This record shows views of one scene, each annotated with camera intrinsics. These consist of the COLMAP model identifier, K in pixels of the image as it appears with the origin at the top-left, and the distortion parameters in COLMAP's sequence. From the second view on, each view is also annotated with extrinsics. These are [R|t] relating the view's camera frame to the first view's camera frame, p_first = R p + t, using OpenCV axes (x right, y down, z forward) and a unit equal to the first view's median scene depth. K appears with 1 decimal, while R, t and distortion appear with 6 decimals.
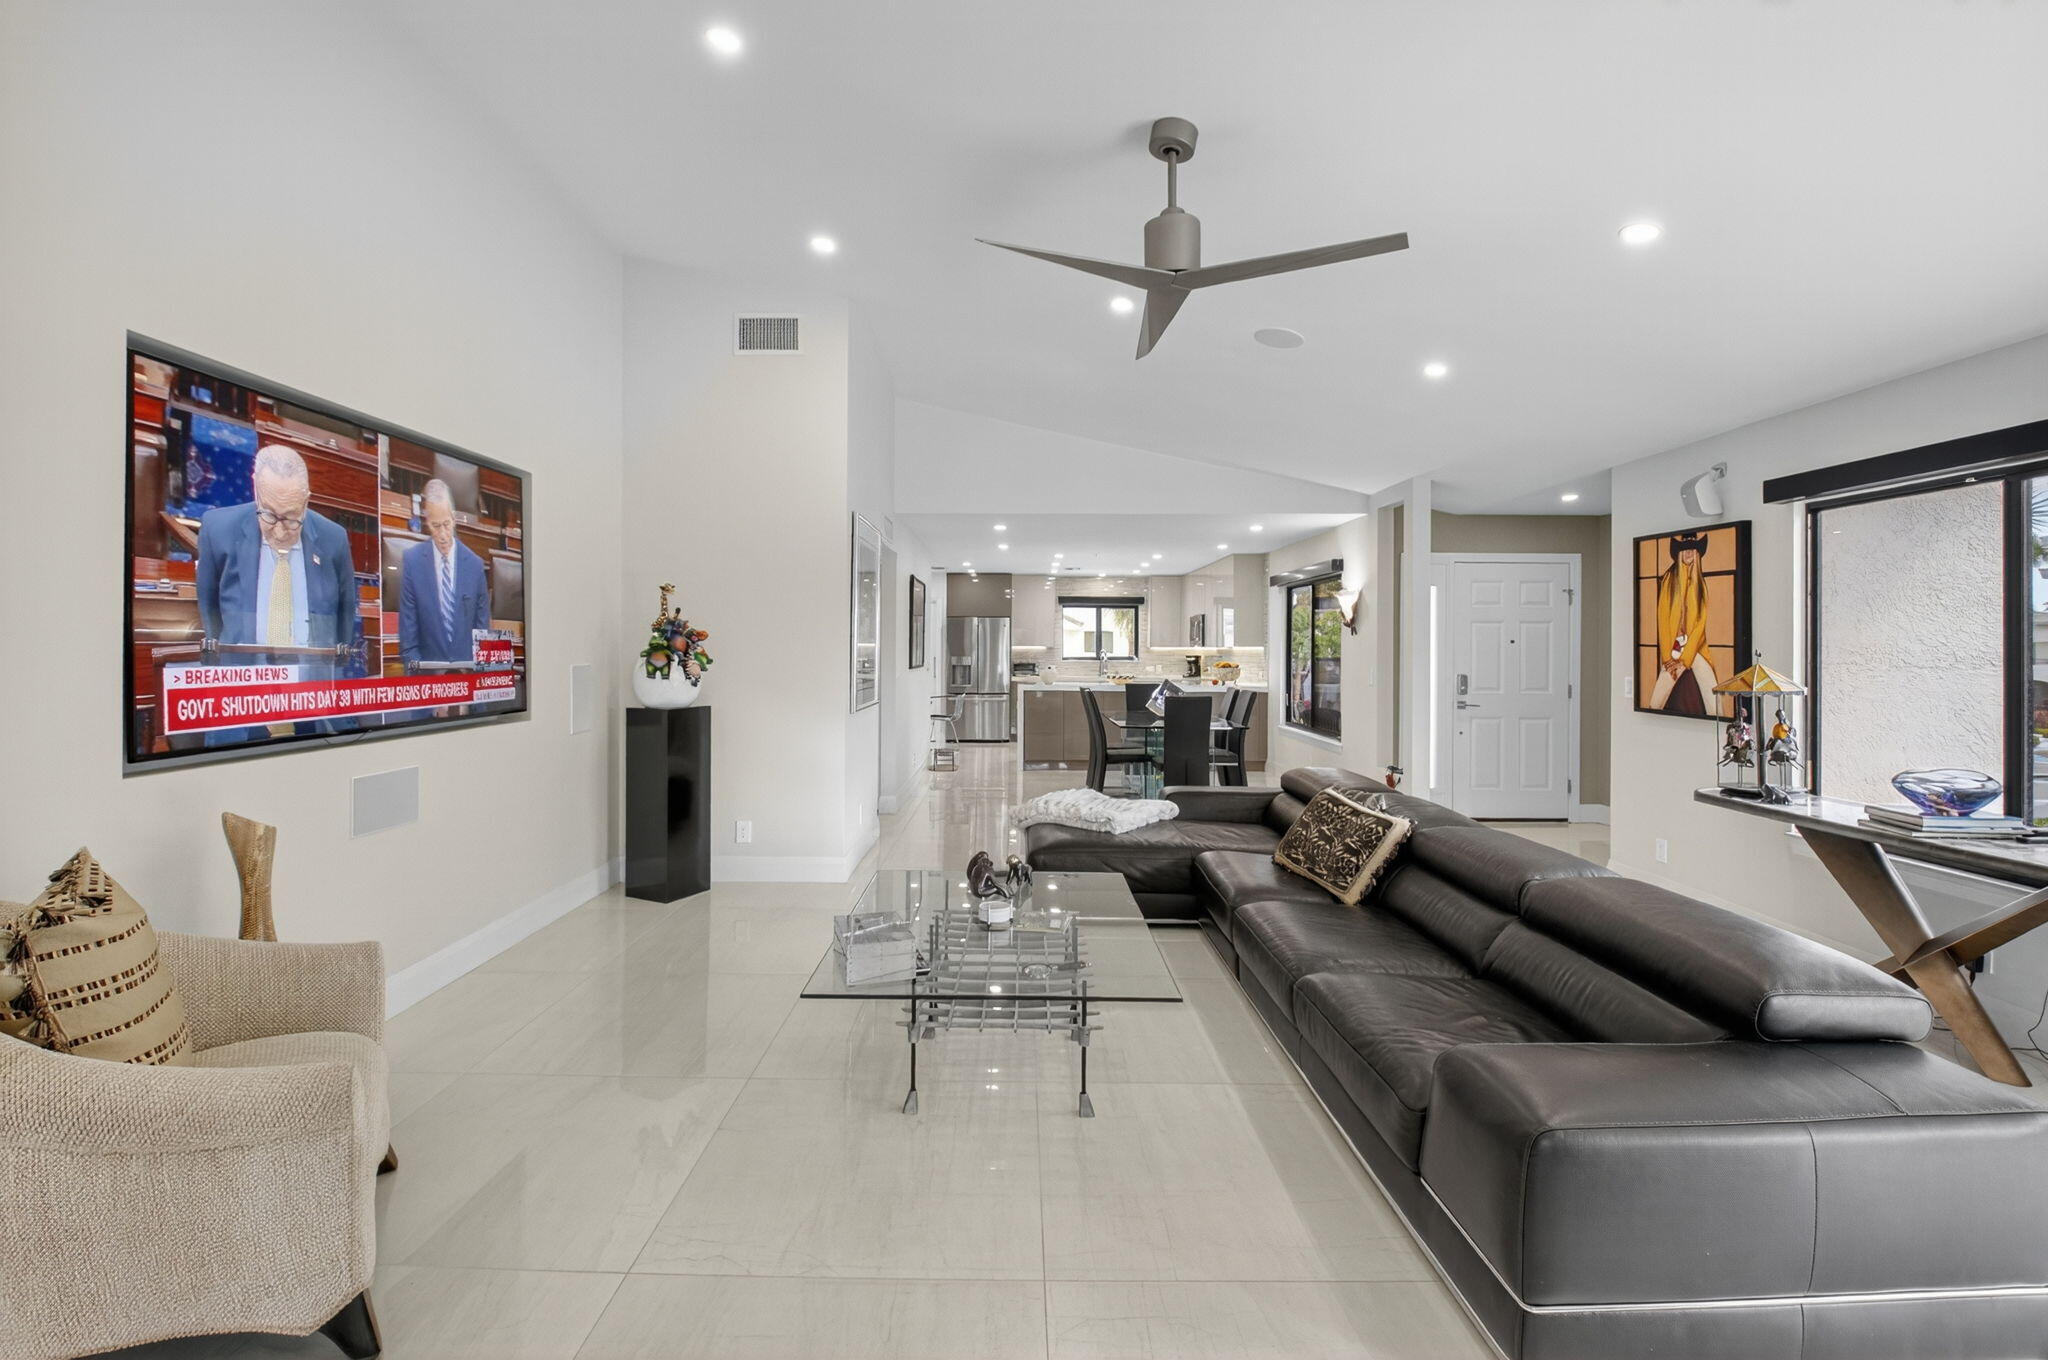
lens RADIAL K [[918.4, 0, 1011.1], [0, 918.4, 647.4], [0, 0, 1]] dist [0.037830, -0.033601]
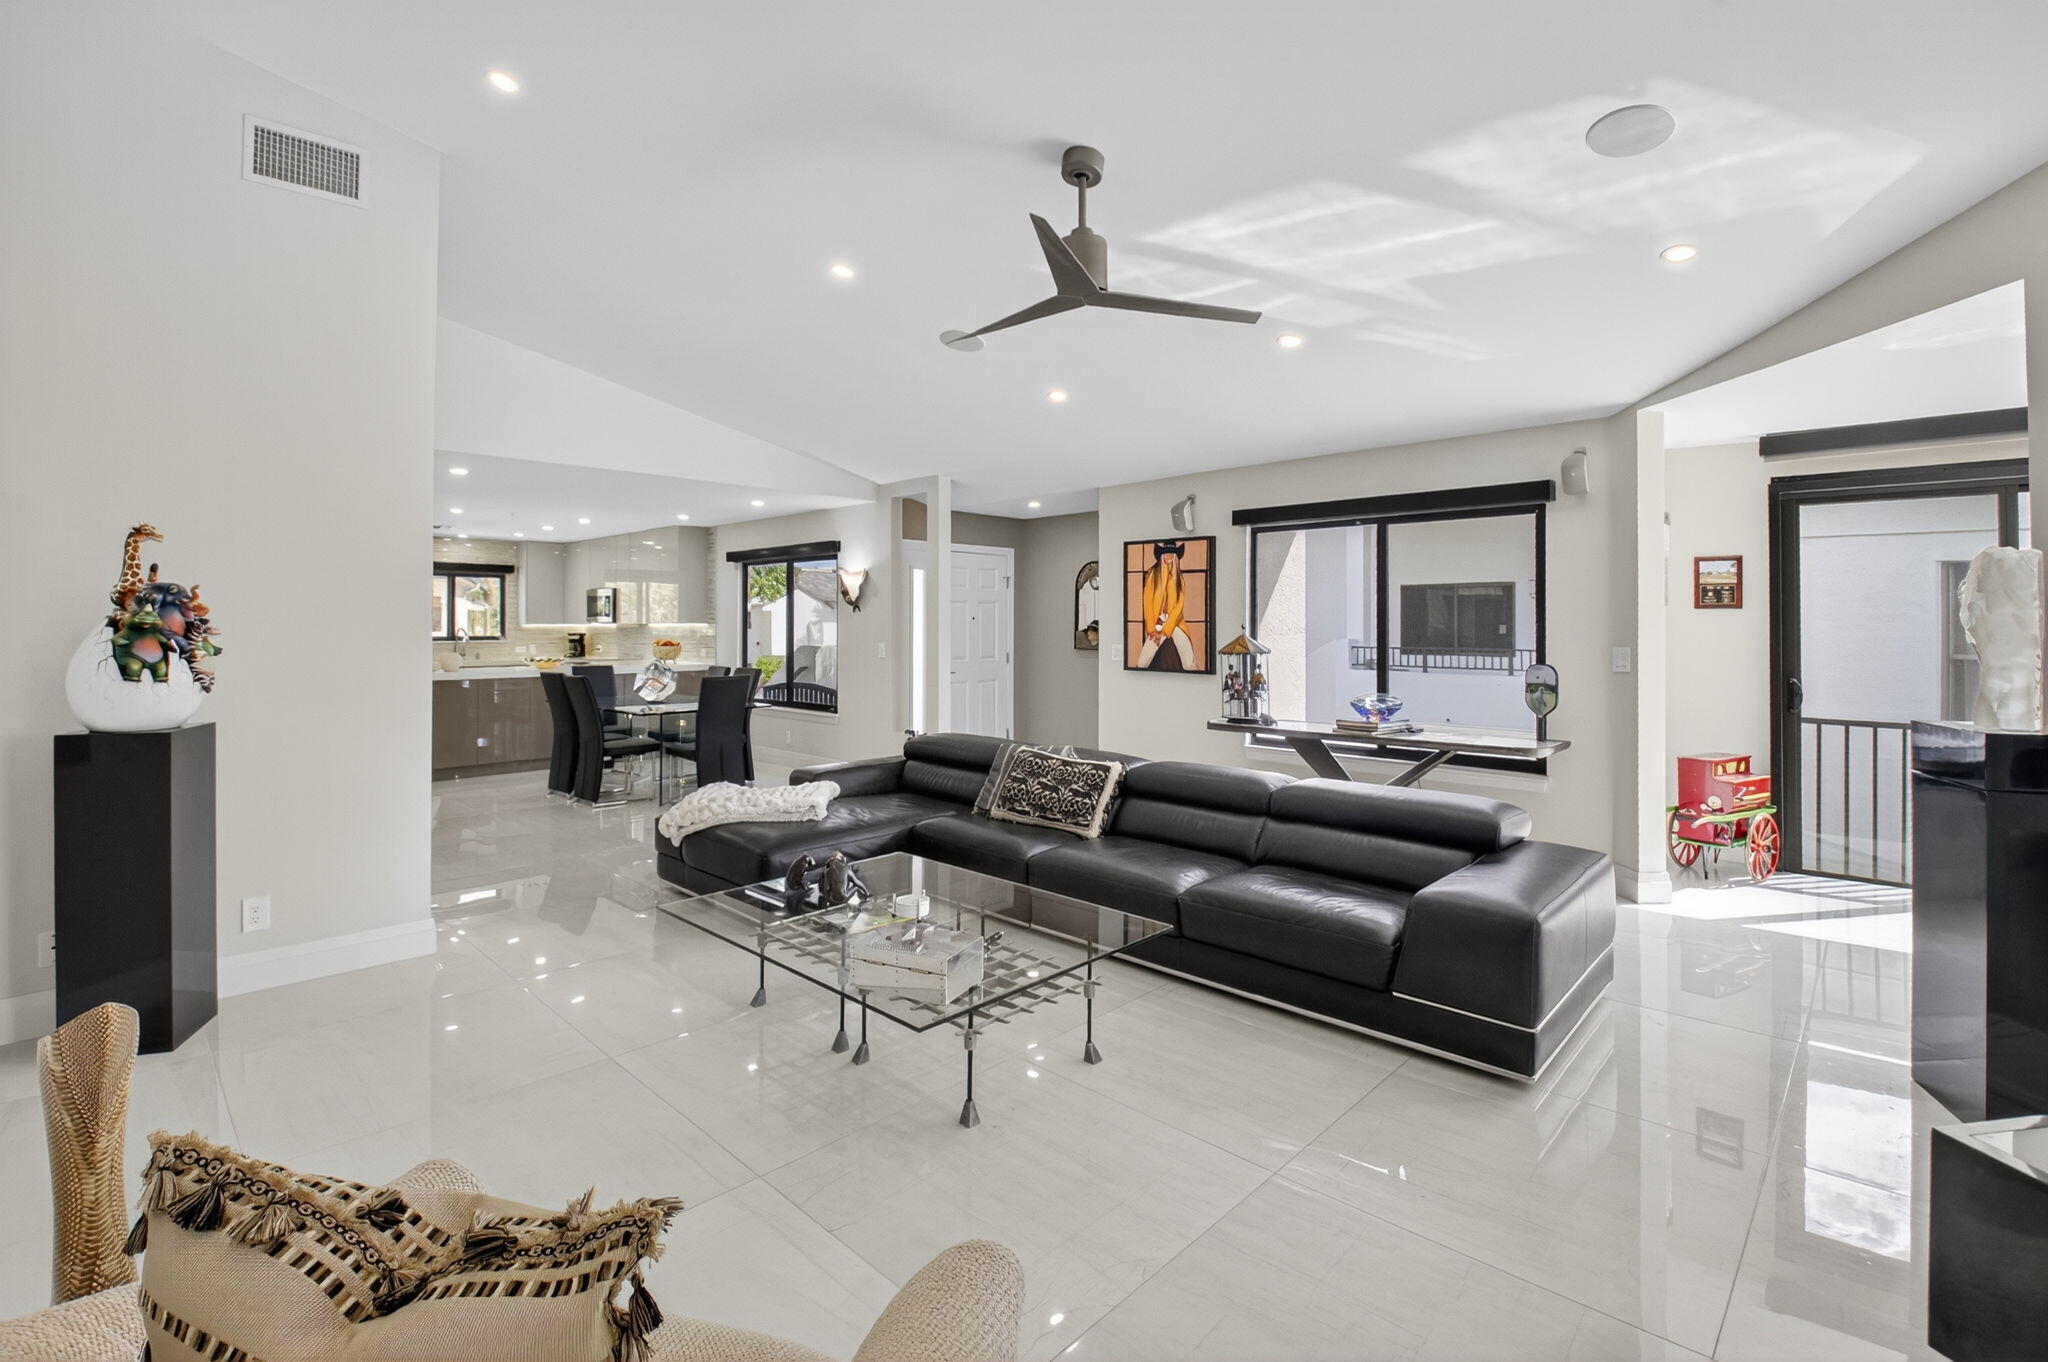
lens RADIAL K [[918.4, 0, 1011.1], [0, 918.4, 648.4], [0, 0, 1]] dist [0.037830, -0.033601]
pose [[0.700743, -0.024144, 0.713005, -0.434602], [0.004344, 0.999553, 0.029578, -0.003382], [-0.713401, -0.017629, 0.700534, 0.190224]]
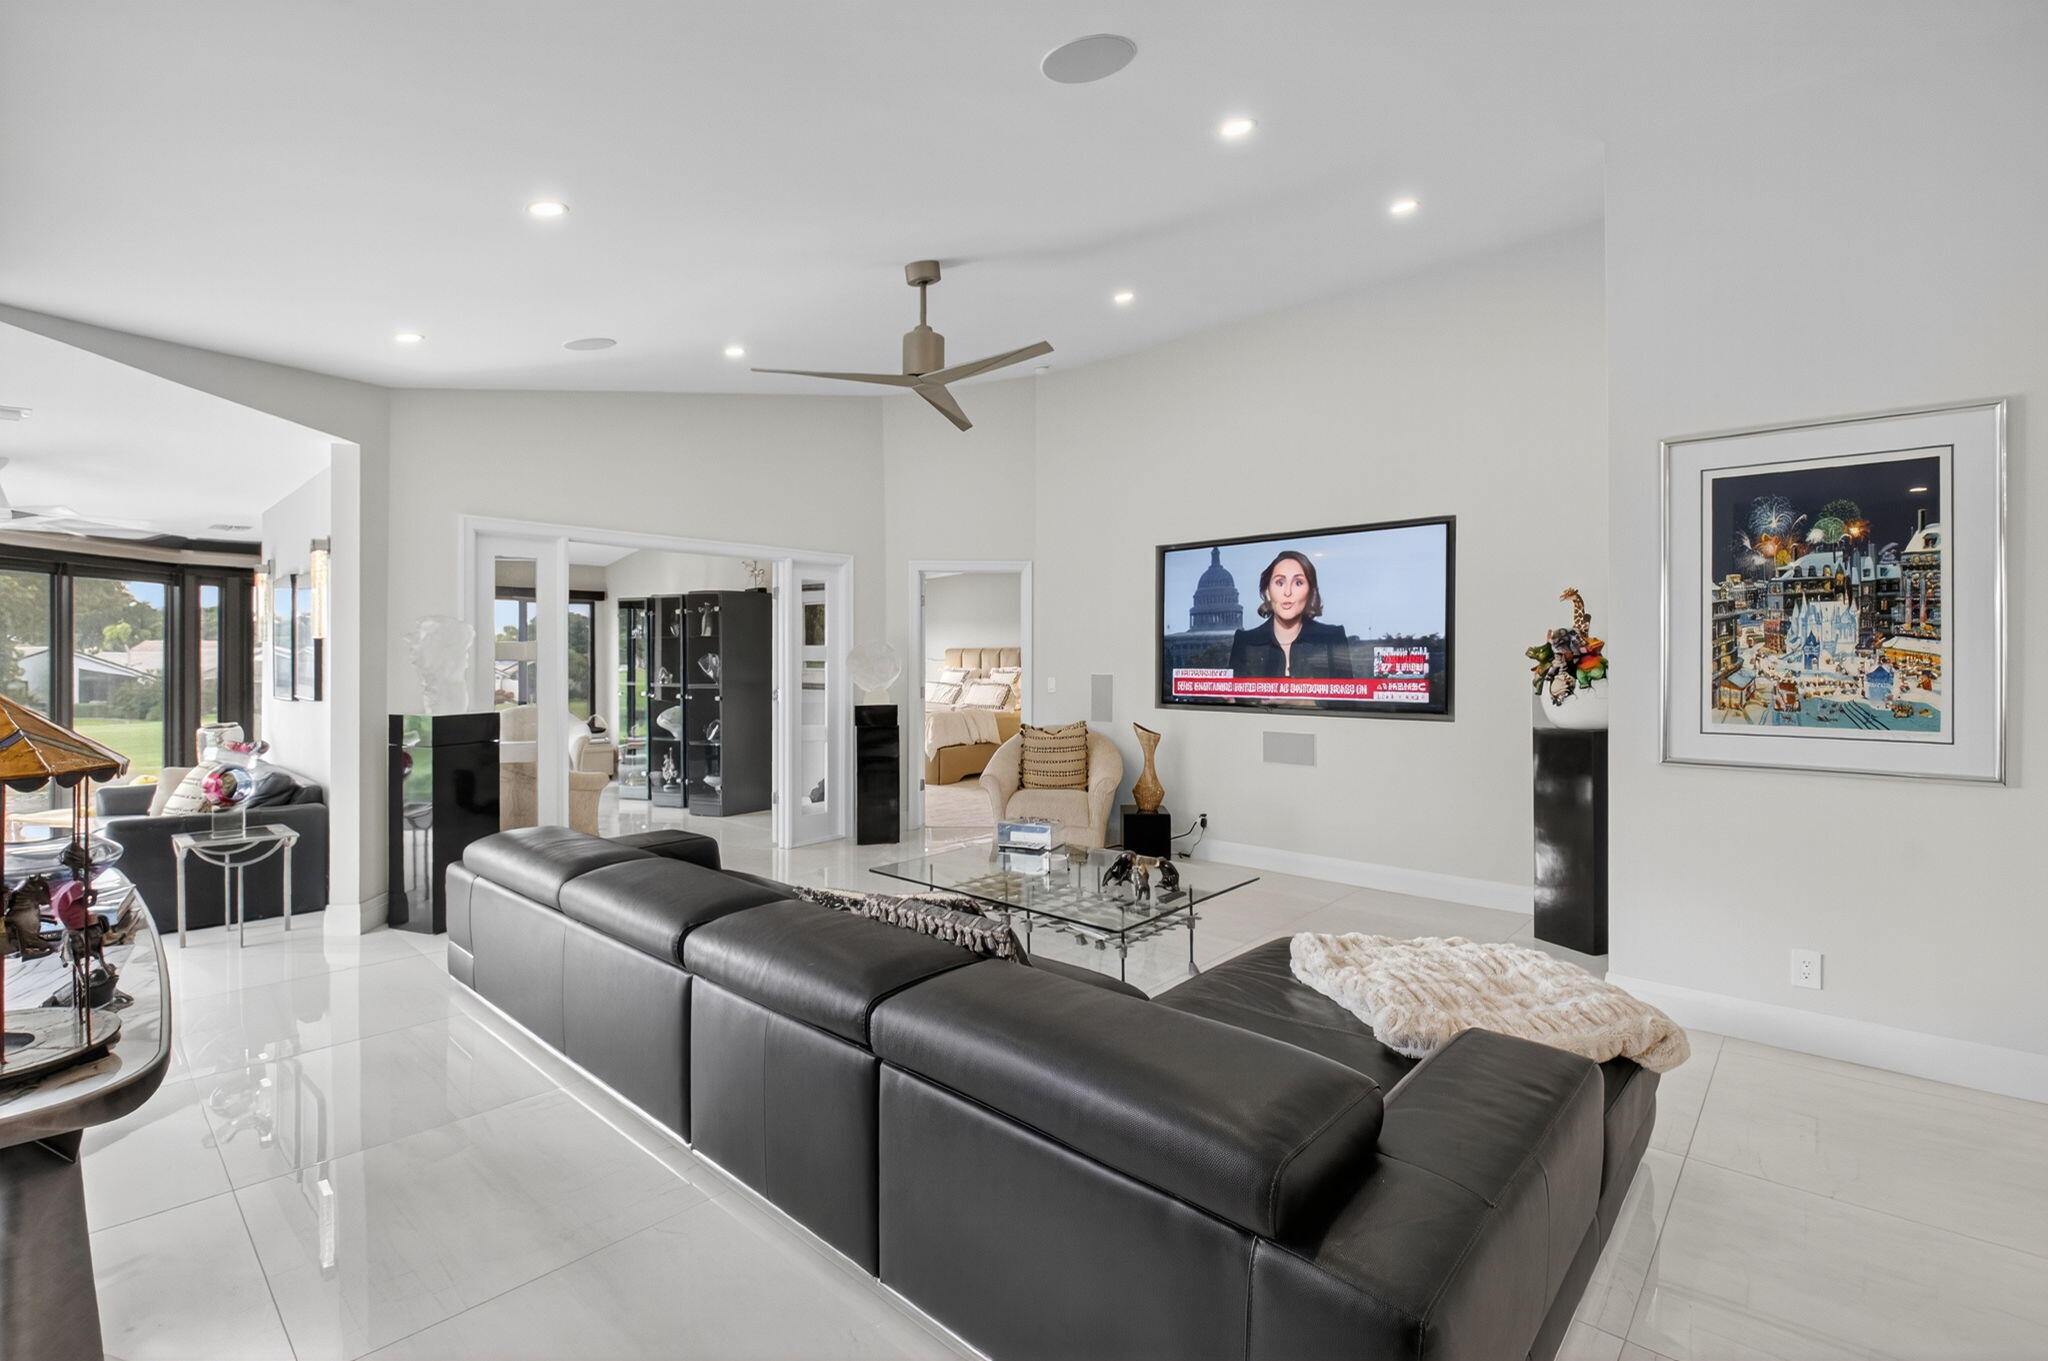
lens RADIAL K [[918.4, 0, 1011.1], [0, 918.4, 647.9], [0, 0, 1]] dist [0.037830, -0.033601]
pose [[-0.683637, -0.006419, -0.729794, 0.696925], [0.003822, 0.999916, -0.012375, -0.004056], [0.729812, -0.011250, -0.683555, 1.307382]]
